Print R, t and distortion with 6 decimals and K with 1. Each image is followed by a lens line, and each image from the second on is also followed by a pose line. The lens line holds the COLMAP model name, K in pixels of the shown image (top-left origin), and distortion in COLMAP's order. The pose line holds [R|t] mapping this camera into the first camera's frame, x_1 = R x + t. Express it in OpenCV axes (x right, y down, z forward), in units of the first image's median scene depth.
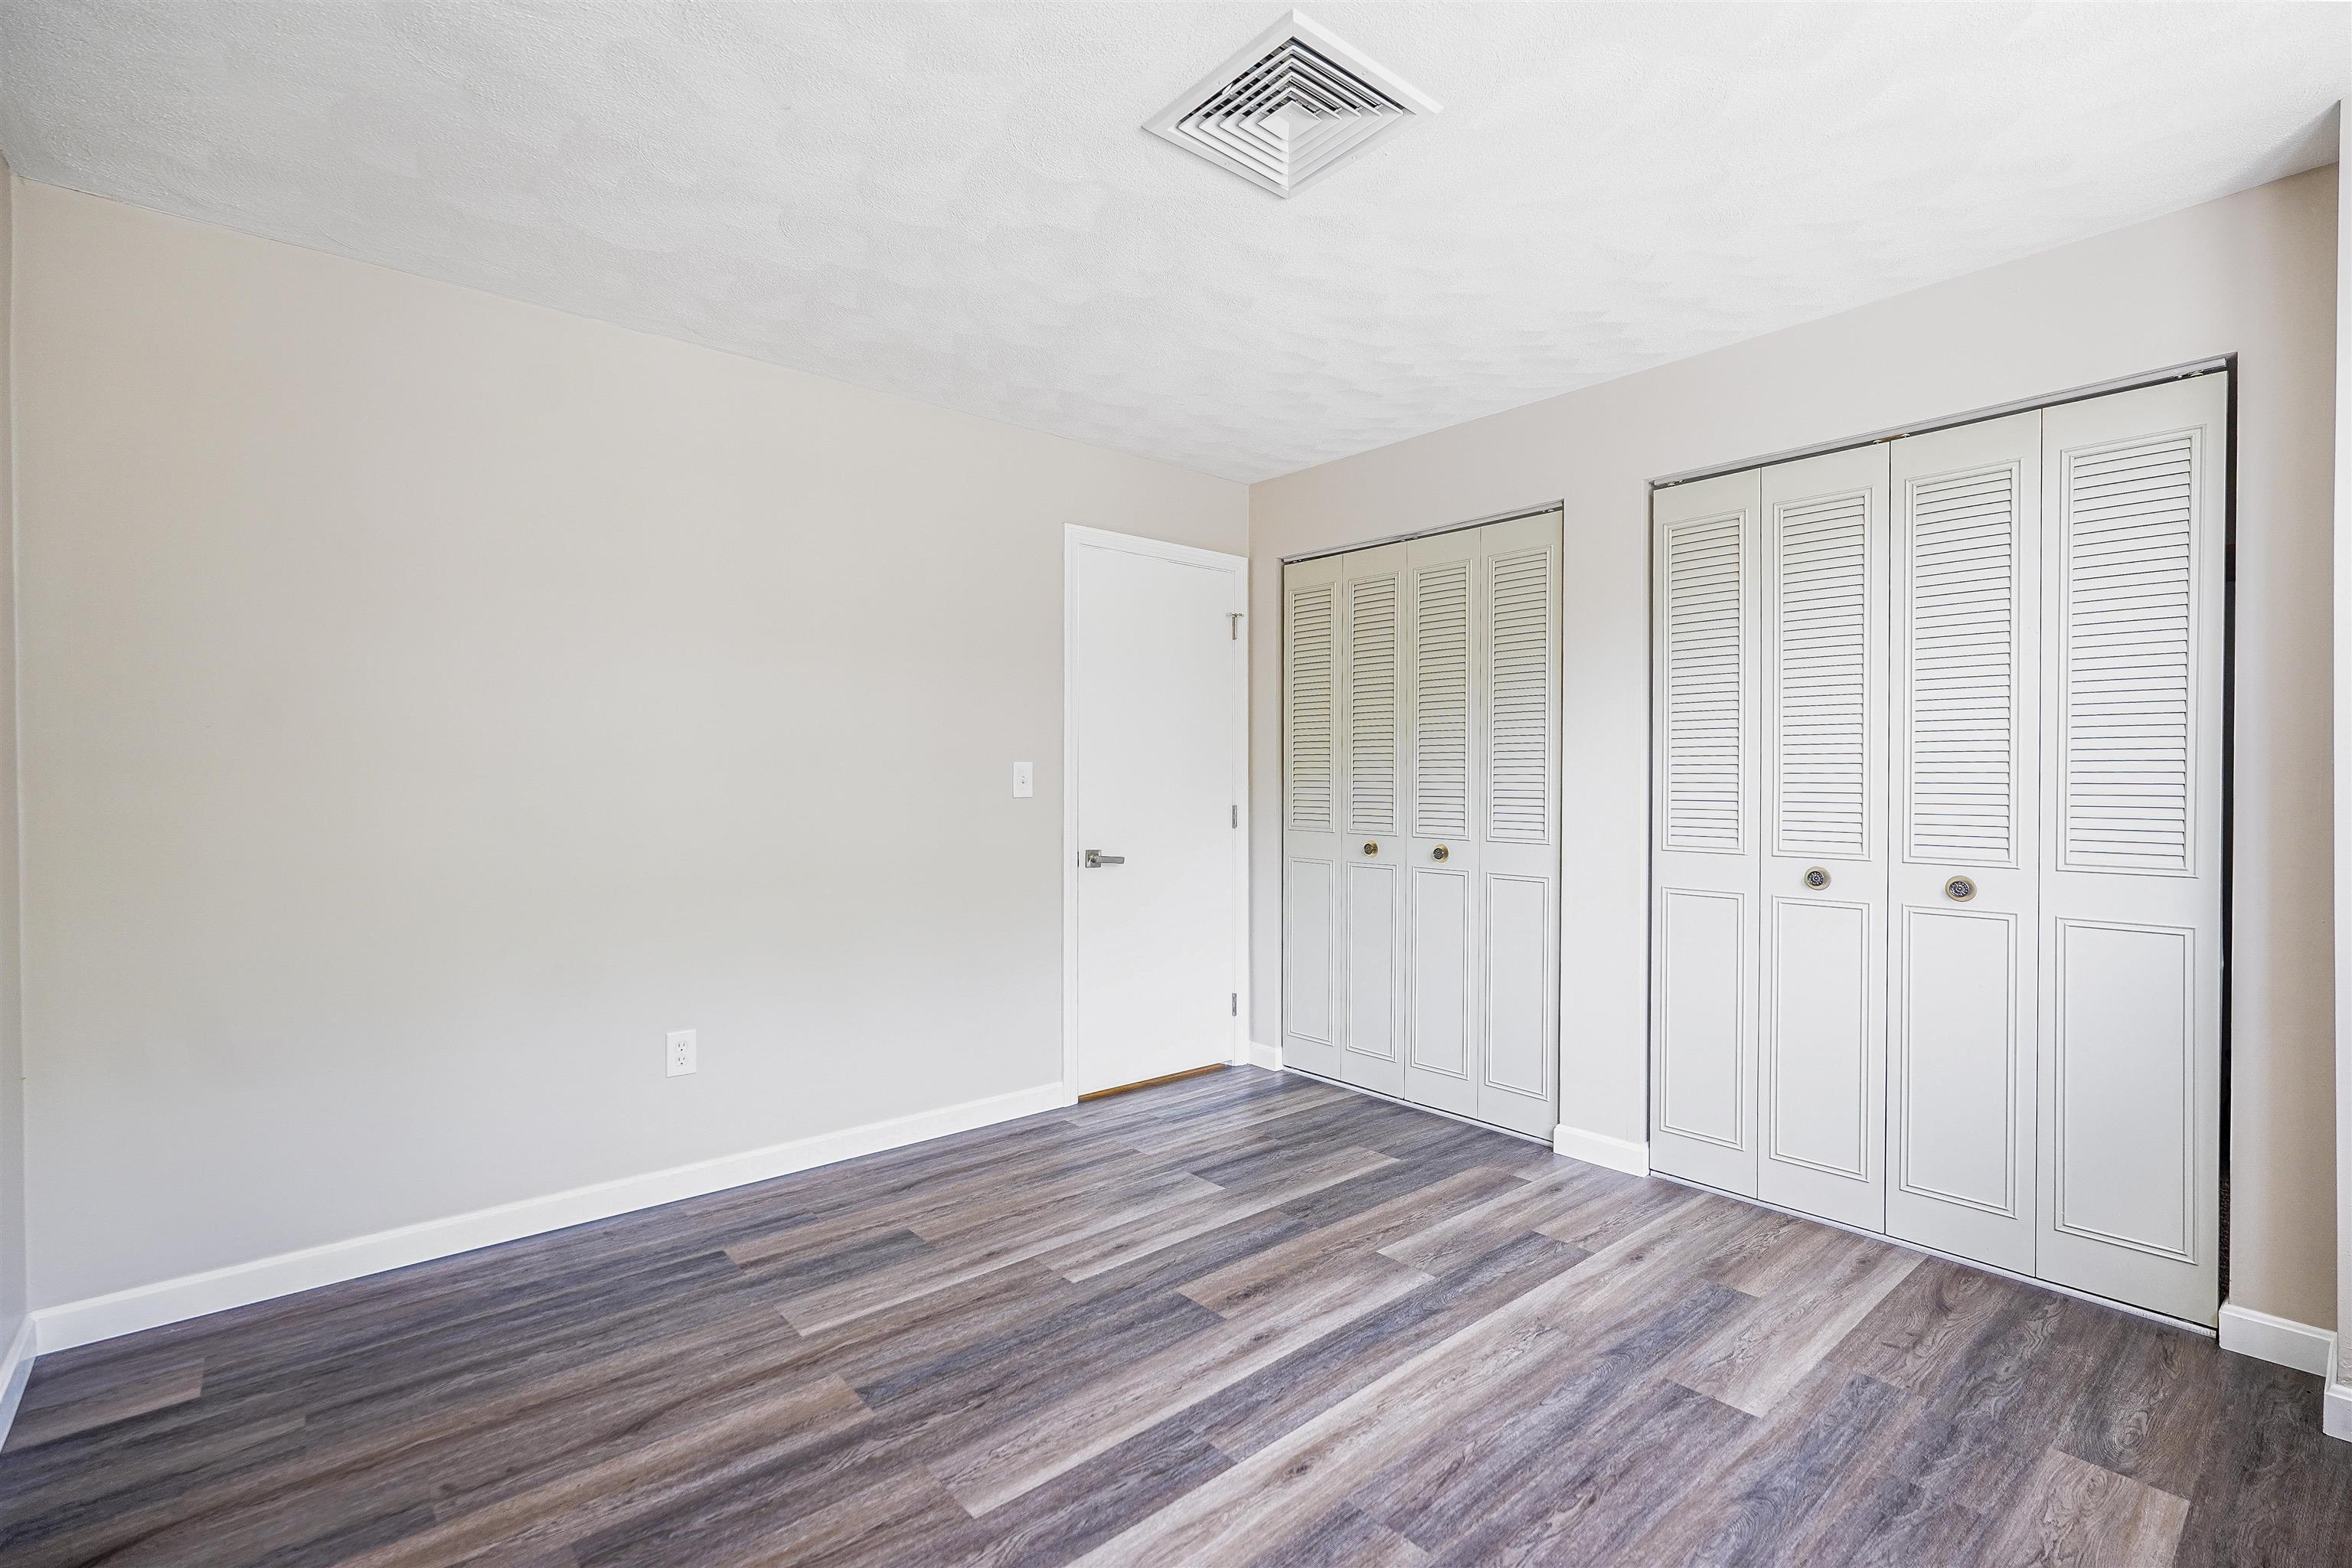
lens RADIAL K [[1055.7, 0, 1168.3], [0, 1055.7, 789.2], [0, 0, 1]] dist [-0.024964, 0.009747]
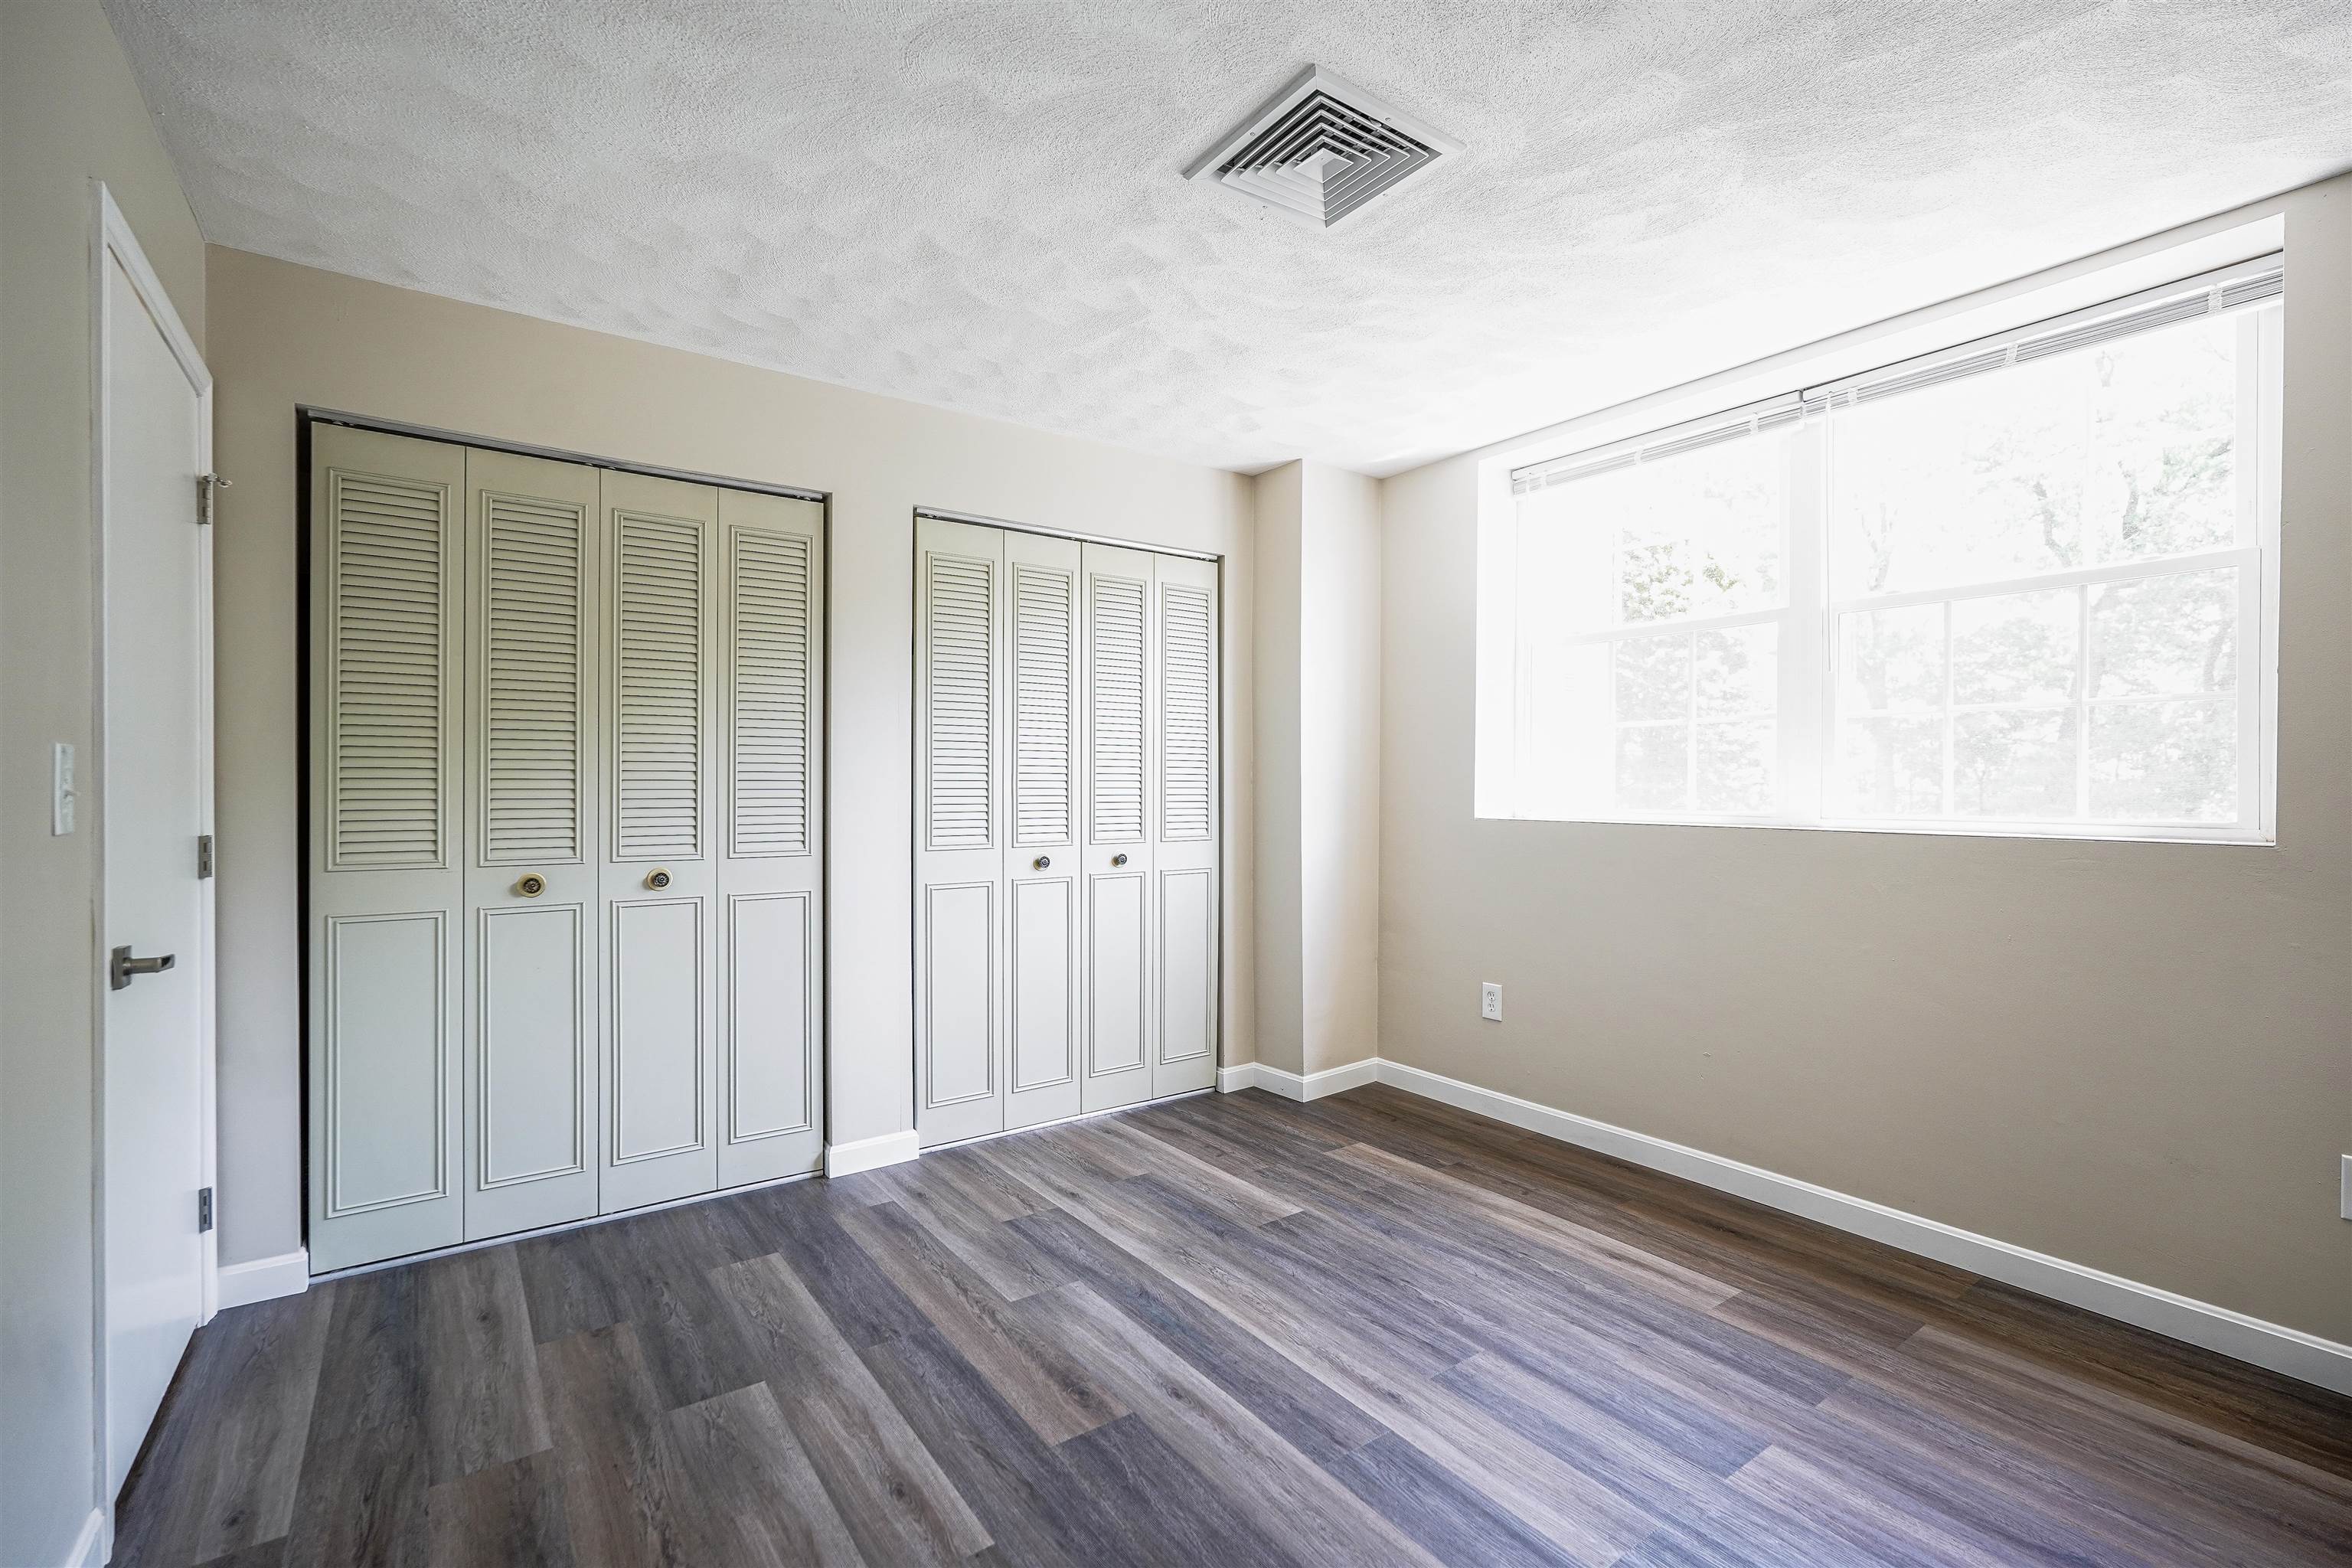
lens RADIAL K [[1039.7, 0, 1170.3], [0, 1039.7, 786.9], [0, 0, 1]] dist [-0.021560, 0.009471]
pose [[0.082544, -0.002968, 0.996583, -0.744625], [0.010572, 0.999942, 0.002102, -0.009470], [-0.996531, 0.010362, 0.082571, 0.847342]]
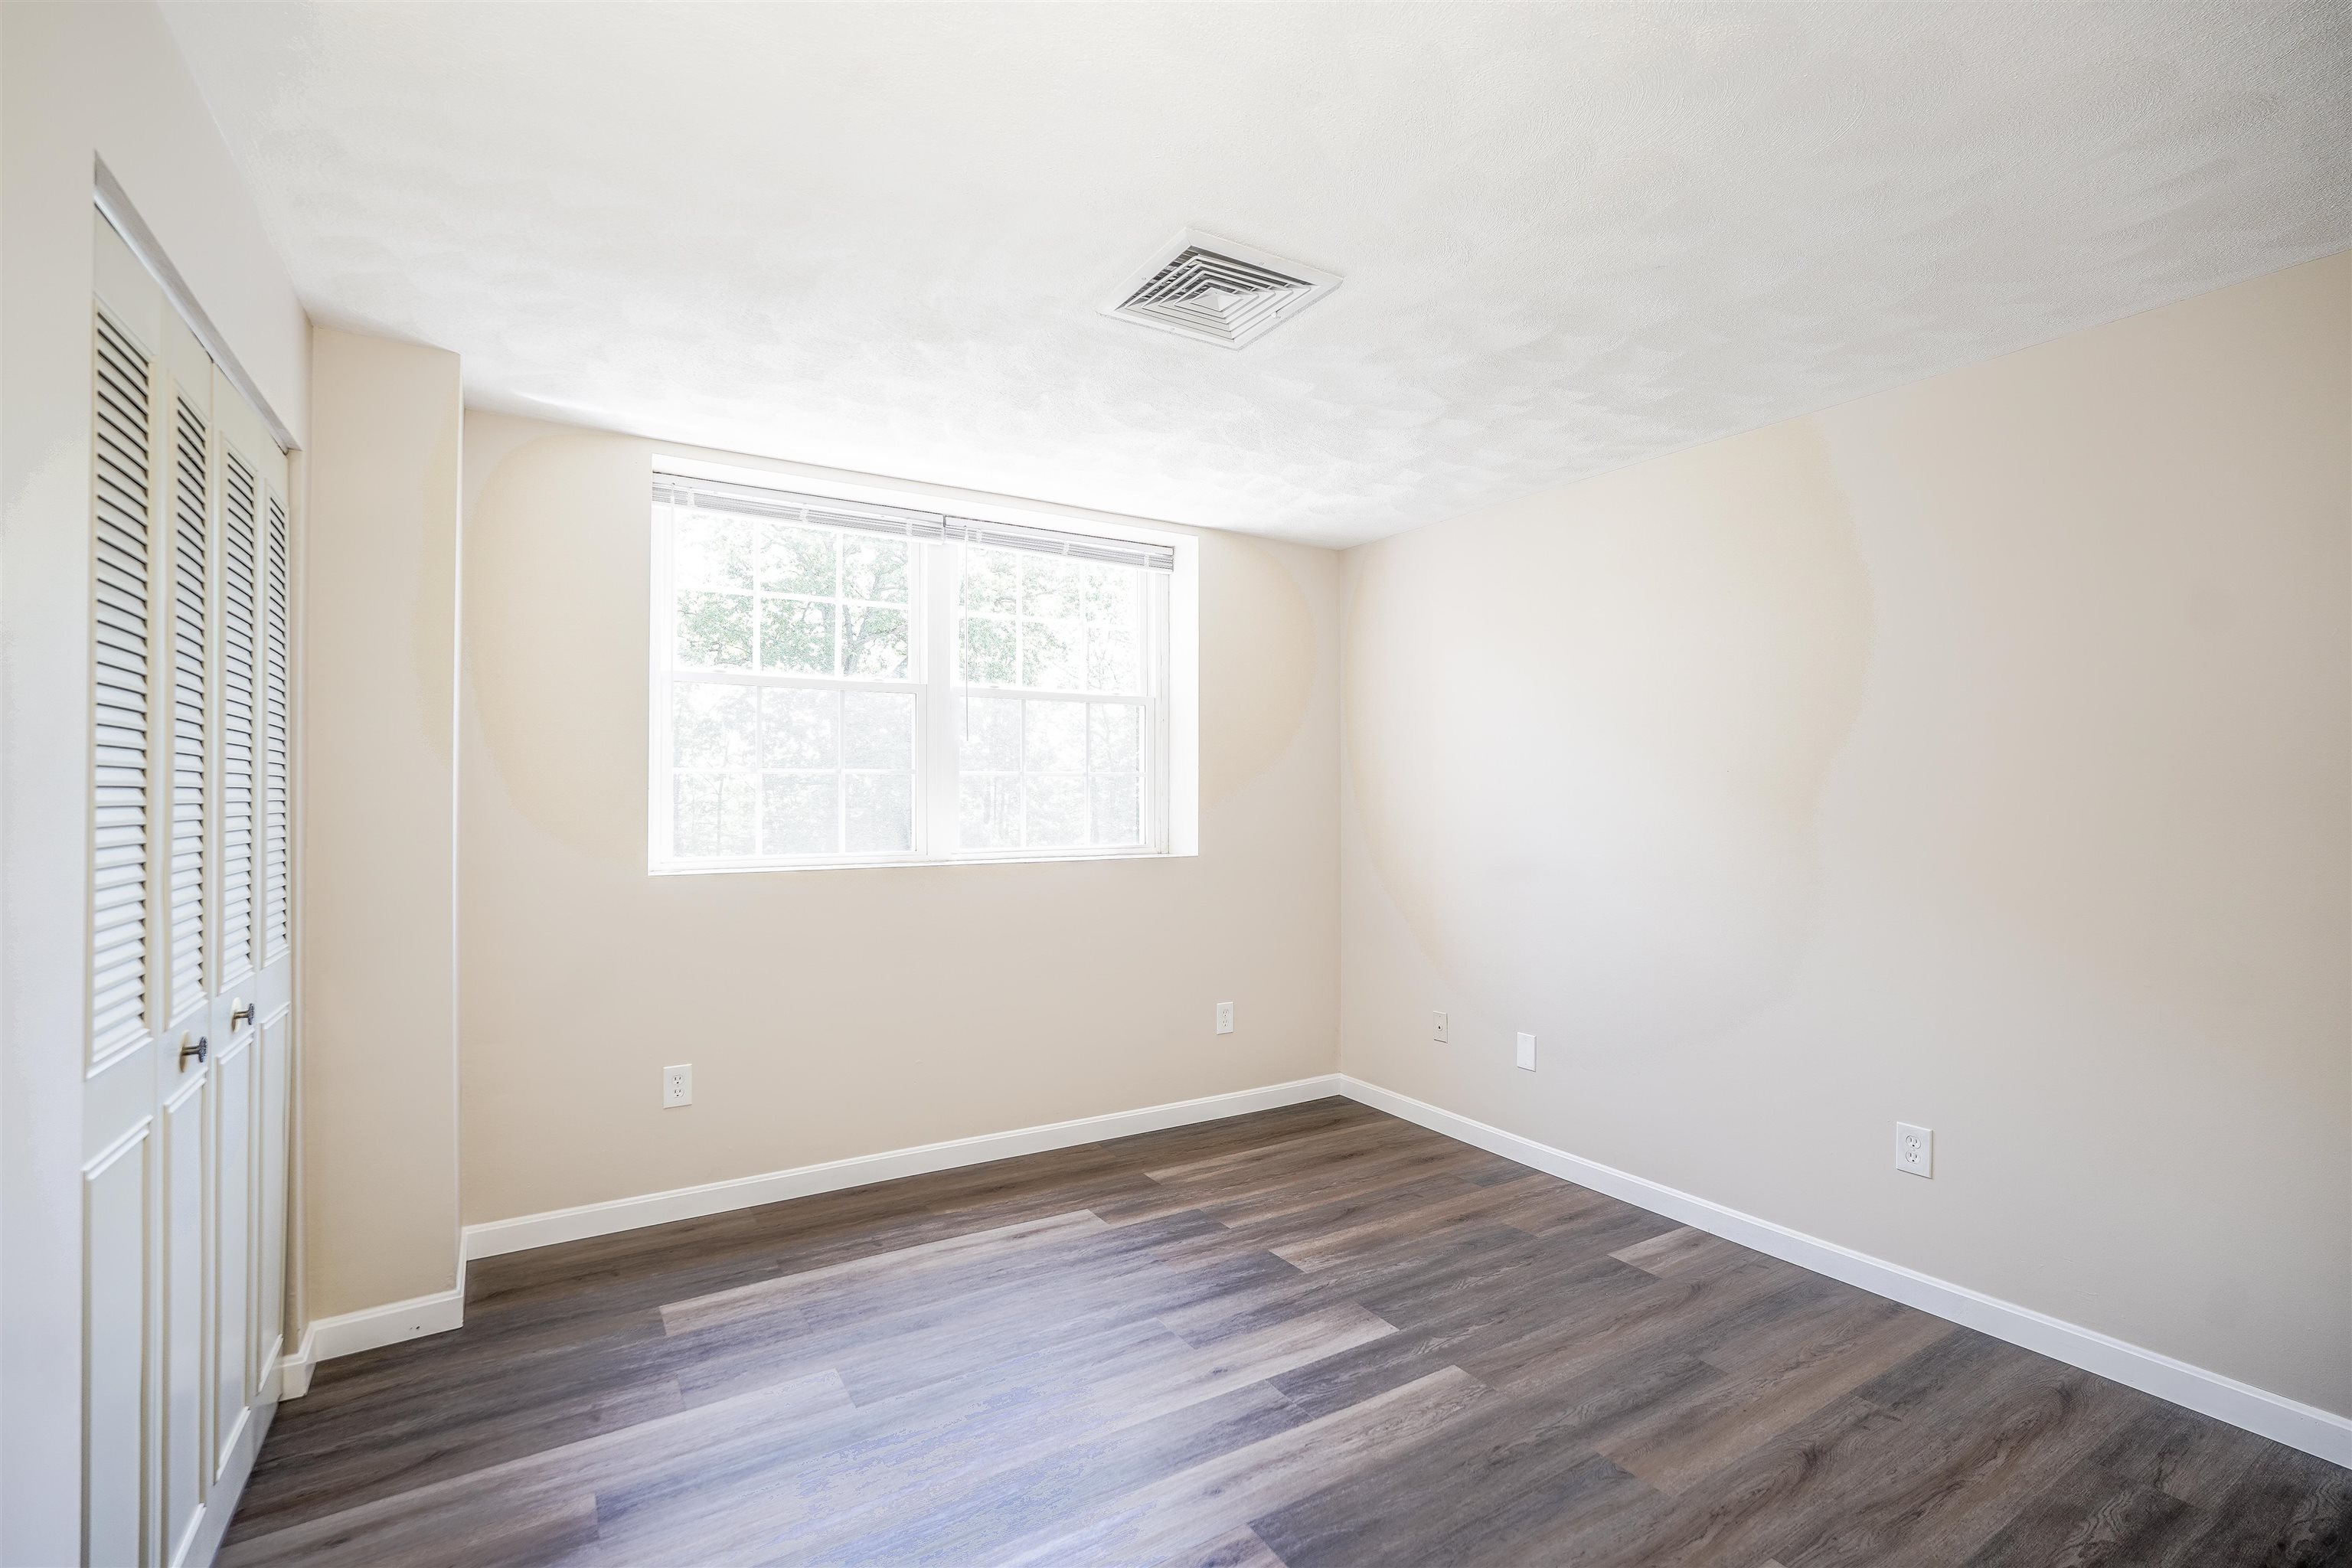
lens RADIAL K [[1039.7, 0, 1170.3], [0, 1039.7, 786.9], [0, 0, 1]] dist [-0.021560, 0.009471]
pose [[-0.989963, -0.001457, 0.141322, 0.001322], [-0.000633, 0.999983, 0.005881, -0.074268], [-0.141328, 0.005733, -0.989946, 1.711800]]
